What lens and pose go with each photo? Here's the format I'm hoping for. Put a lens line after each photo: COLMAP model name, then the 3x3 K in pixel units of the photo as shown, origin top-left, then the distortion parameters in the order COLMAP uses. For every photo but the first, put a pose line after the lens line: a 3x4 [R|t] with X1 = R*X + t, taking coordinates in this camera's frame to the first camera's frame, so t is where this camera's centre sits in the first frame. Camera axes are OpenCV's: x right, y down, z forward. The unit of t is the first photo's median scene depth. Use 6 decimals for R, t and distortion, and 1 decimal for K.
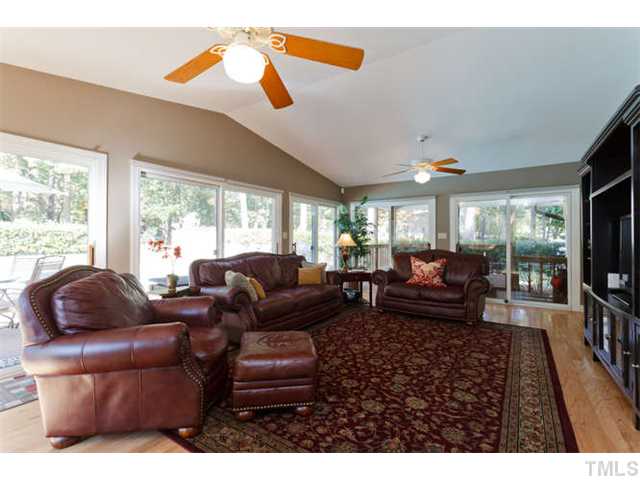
lens RADIAL K [[305.5, 0, 314.8], [0, 305.5, 238.8], [0, 0, 1]] dist [-0.000076, -0.000567]
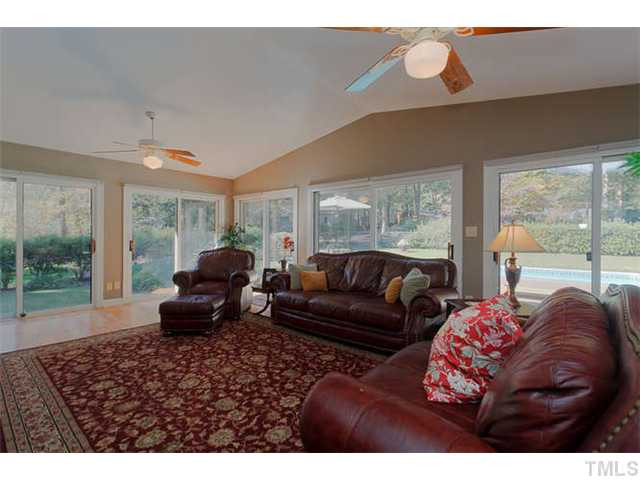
lens RADIAL K [[305.5, 0, 314.8], [0, 305.5, 238.8], [0, 0, 1]] dist [-0.000076, -0.000567]
pose [[-0.119926, 0.002872, -0.992779, 1.300314], [-0.002254, 0.999992, 0.003165, 0.008706], [0.992780, 0.002617, -0.119919, 1.667409]]
